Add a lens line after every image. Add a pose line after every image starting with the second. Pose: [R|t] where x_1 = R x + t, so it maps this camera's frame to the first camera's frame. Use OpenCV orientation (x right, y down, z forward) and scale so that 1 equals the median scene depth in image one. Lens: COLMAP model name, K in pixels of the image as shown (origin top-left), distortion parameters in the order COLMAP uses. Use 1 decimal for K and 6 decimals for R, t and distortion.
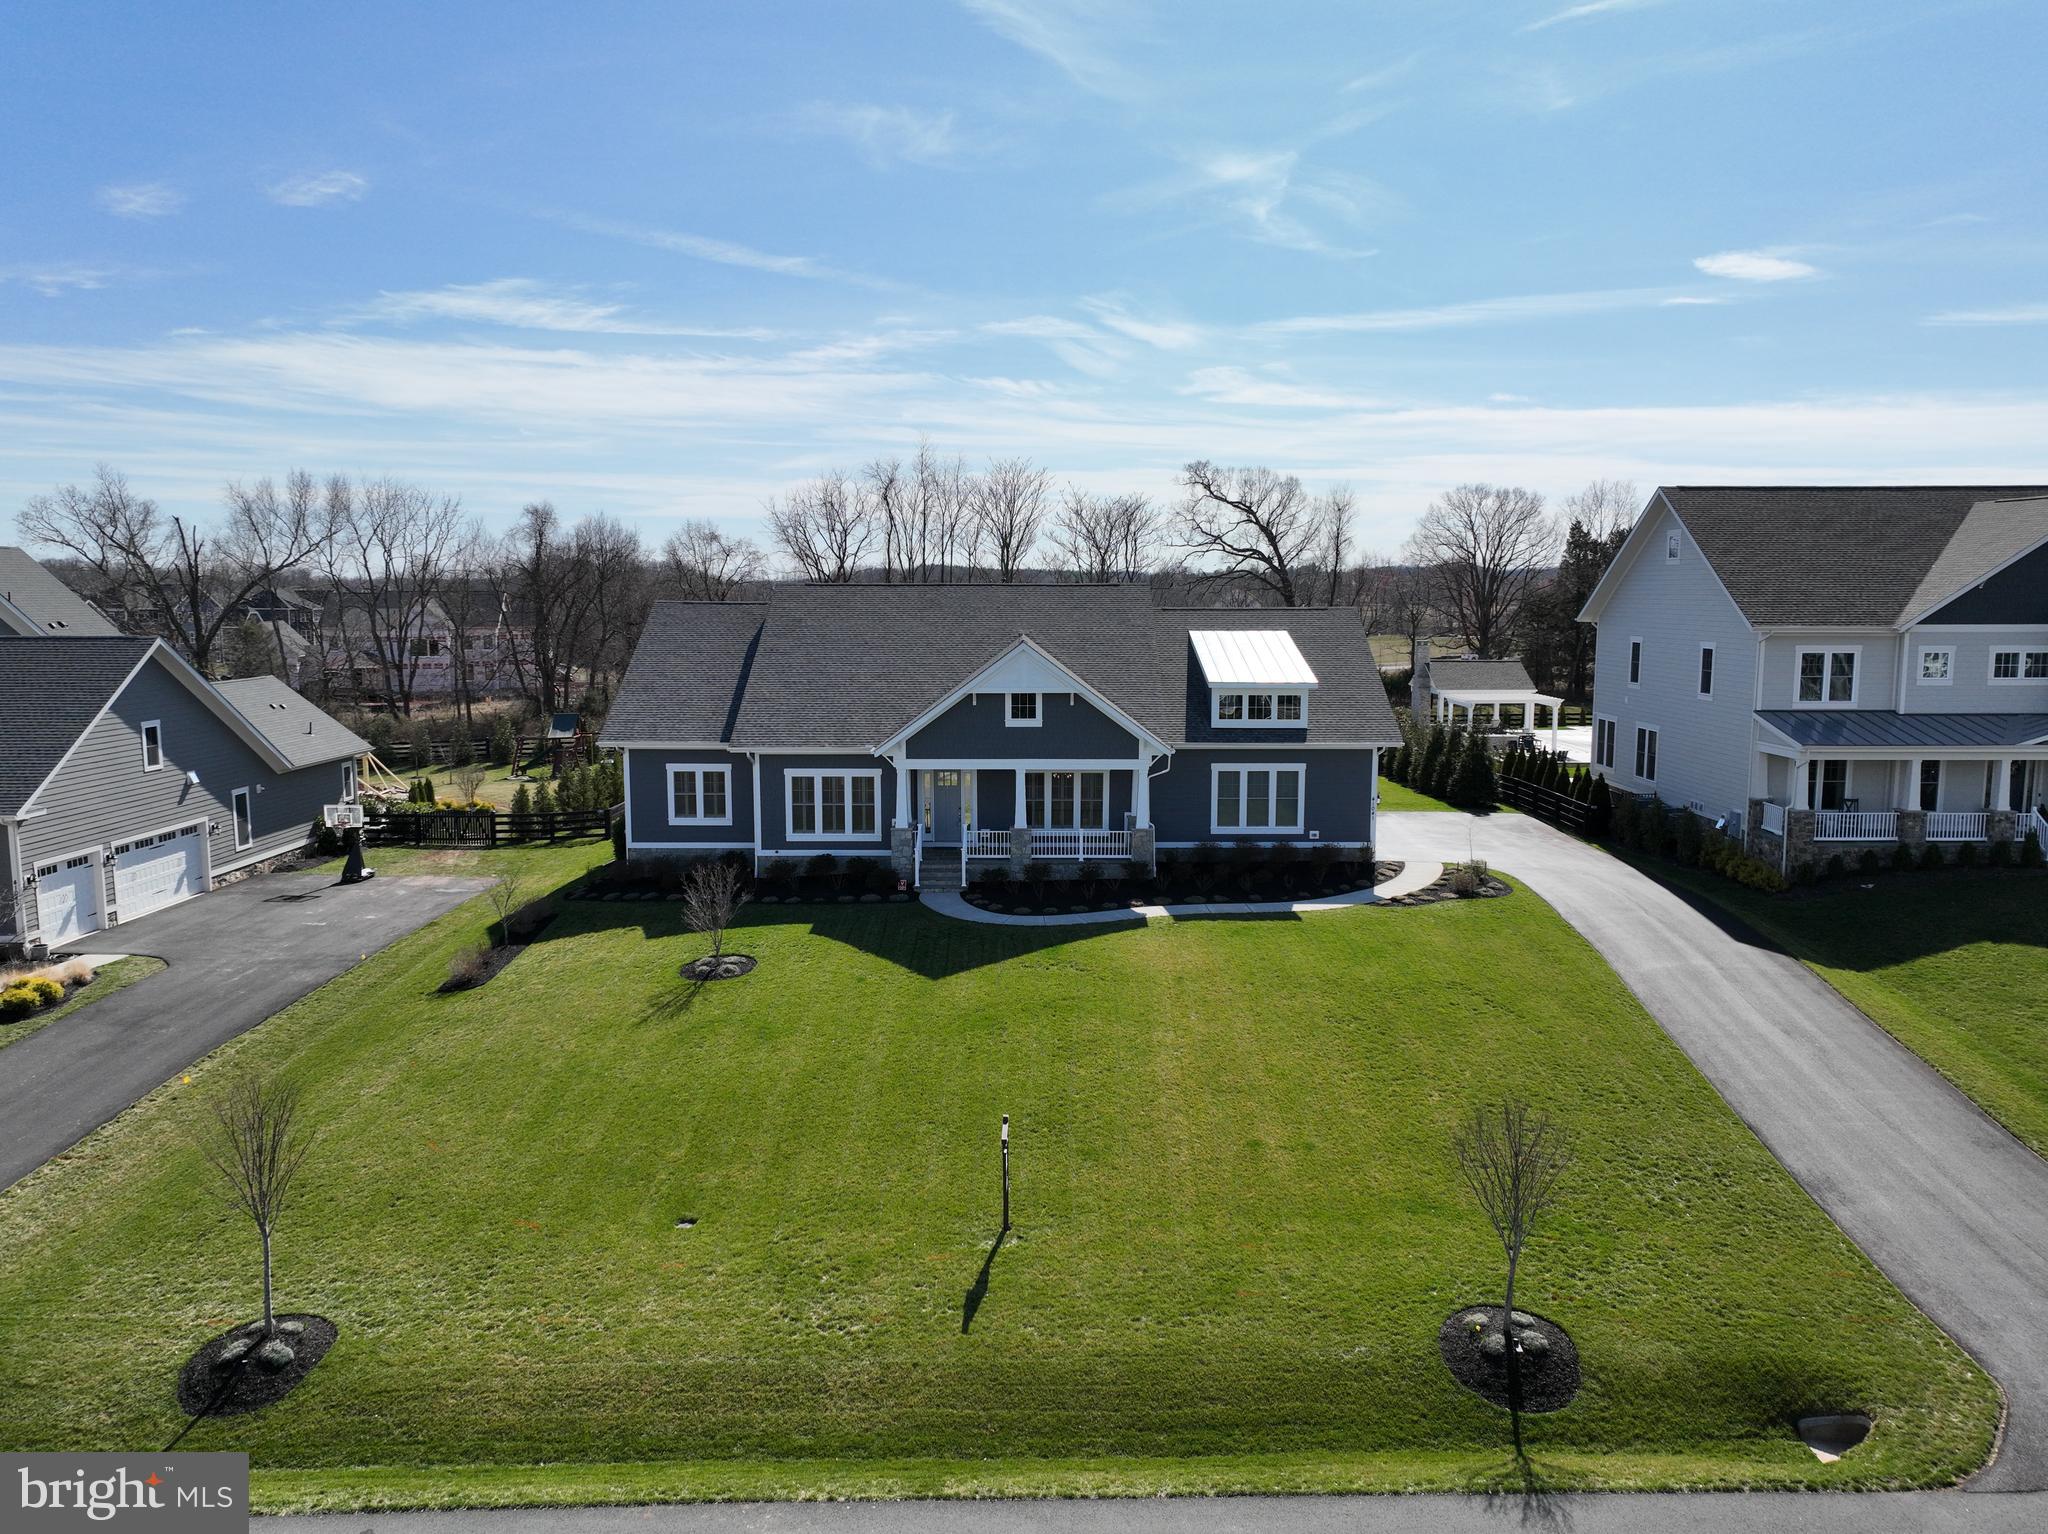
lens RADIAL K [[1423.2, 0, 1024.0], [0, 1423.2, 767.0], [0, 0, 1]] dist [0.000138, 0.039644]
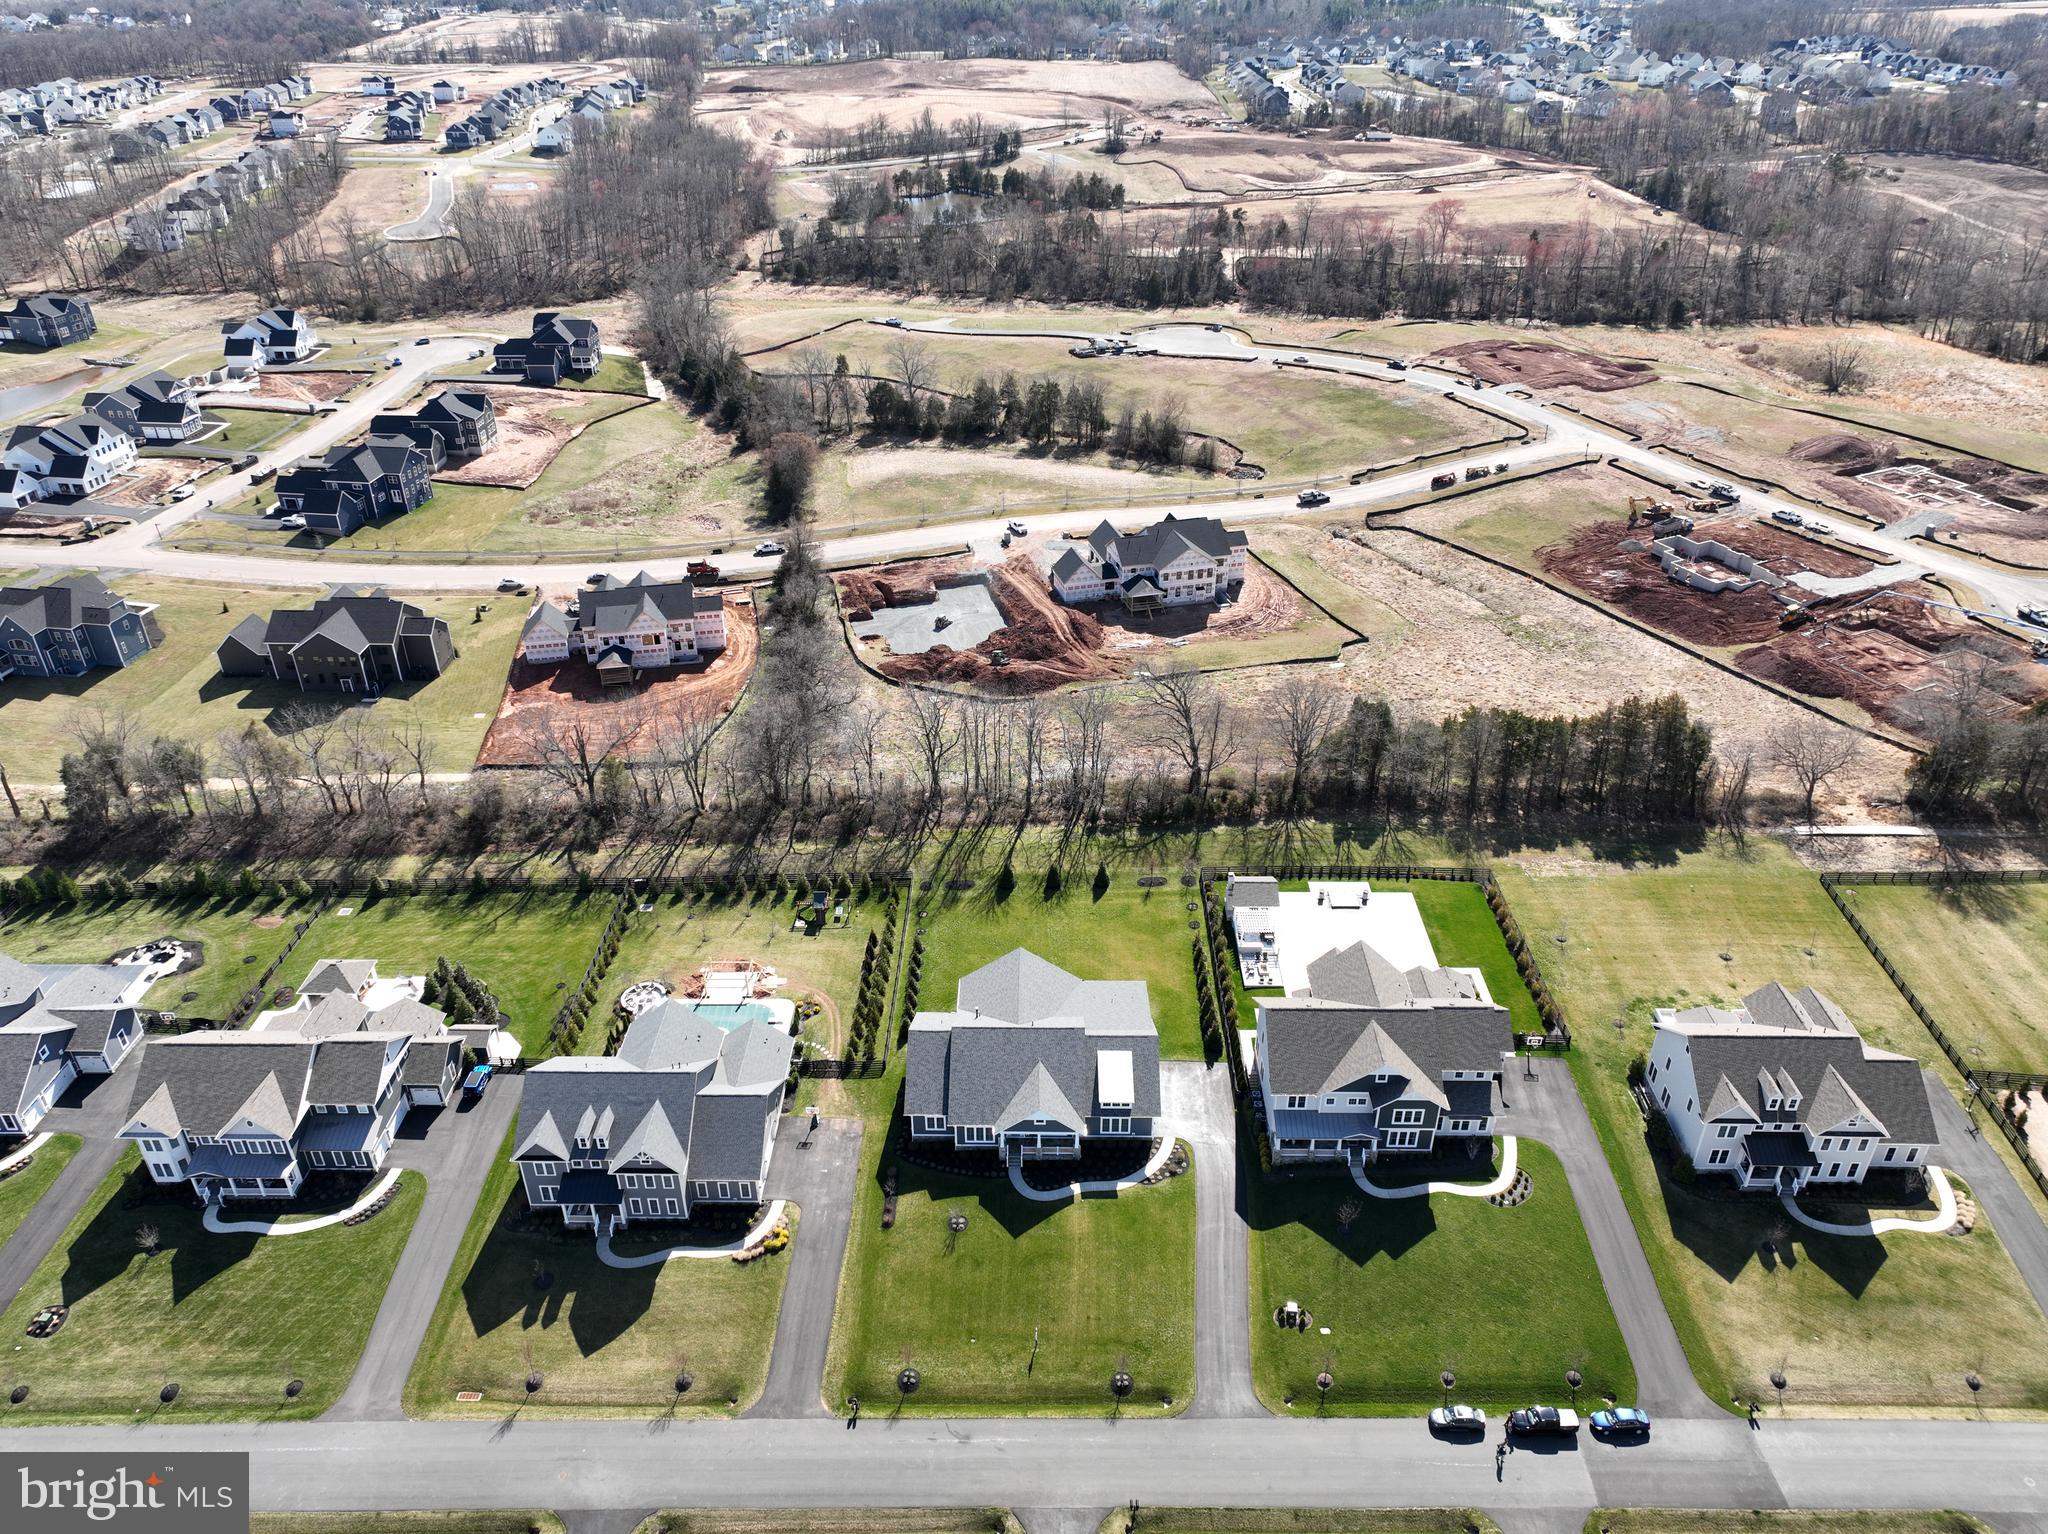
lens RADIAL K [[1423.2, 0, 1024.0], [0, 1423.2, 767.0], [0, 0, 1]] dist [0.000138, 0.039644]
pose [[0.999940, 0.003731, -0.010276, -0.006037], [0.000842, 0.910887, 0.412655, -1.982370], [0.010900, -0.412639, 0.910829, -1.514009]]
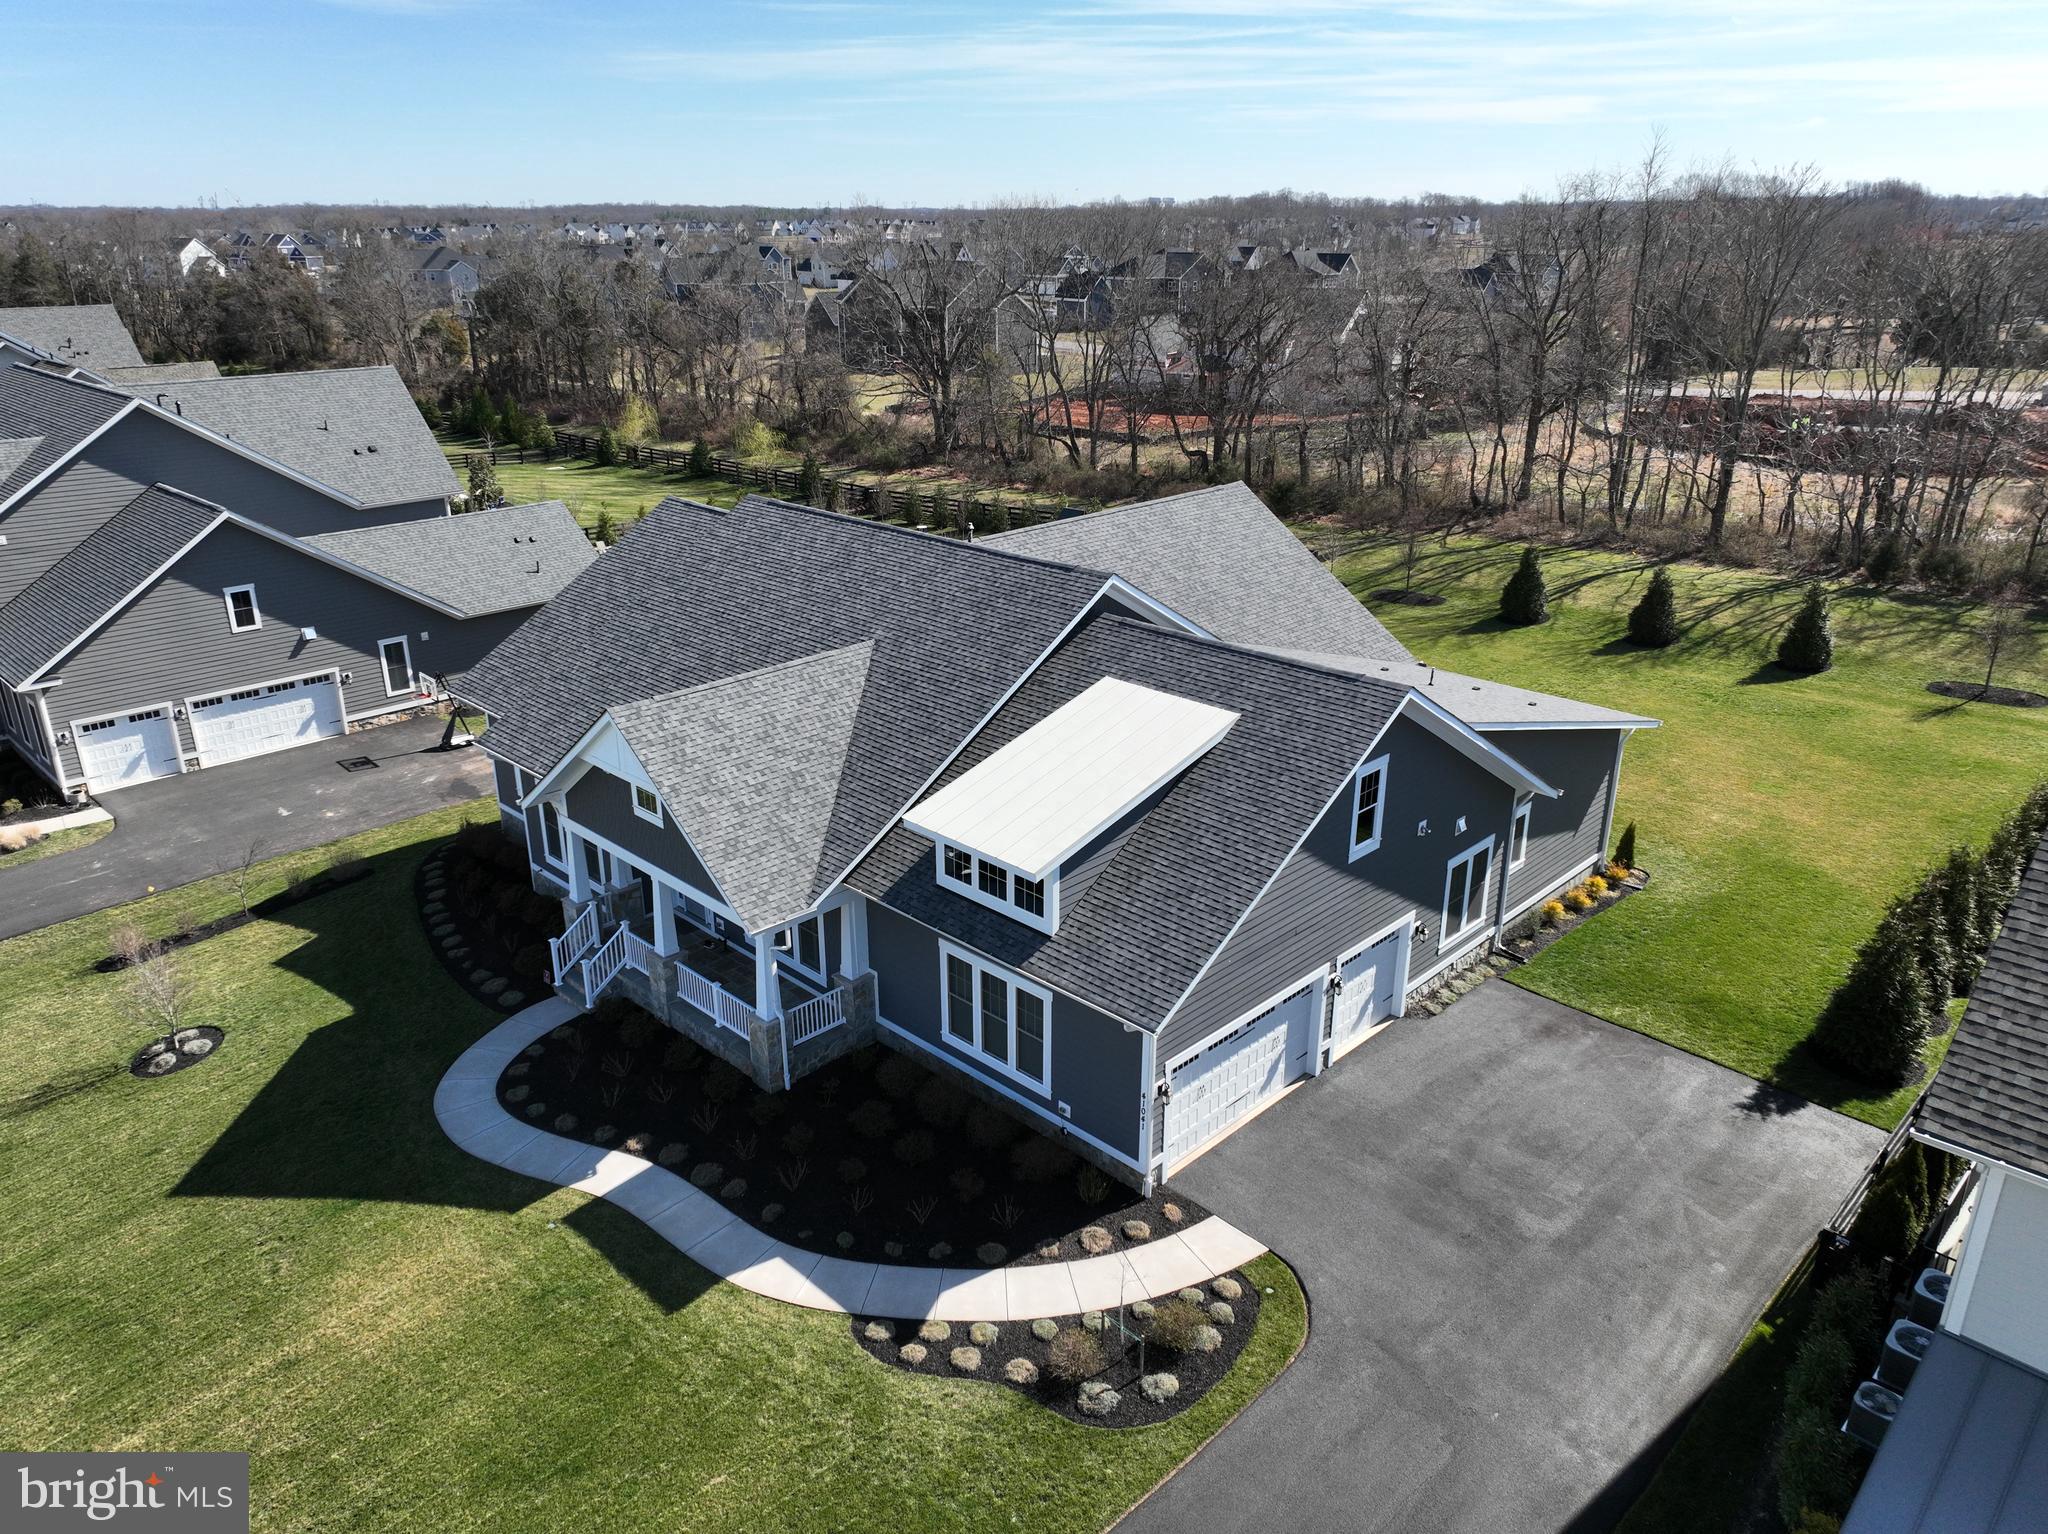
lens RADIAL K [[1423.2, 0, 1024.0], [0, 1423.2, 767.0], [0, 0, 1]] dist [0.000138, 0.039644]
pose [[0.713498, 0.251729, -0.653875, 0.534444], [-0.081723, 0.956761, 0.279159, -0.243419], [0.695875, -0.145743, 0.703219, 0.615859]]
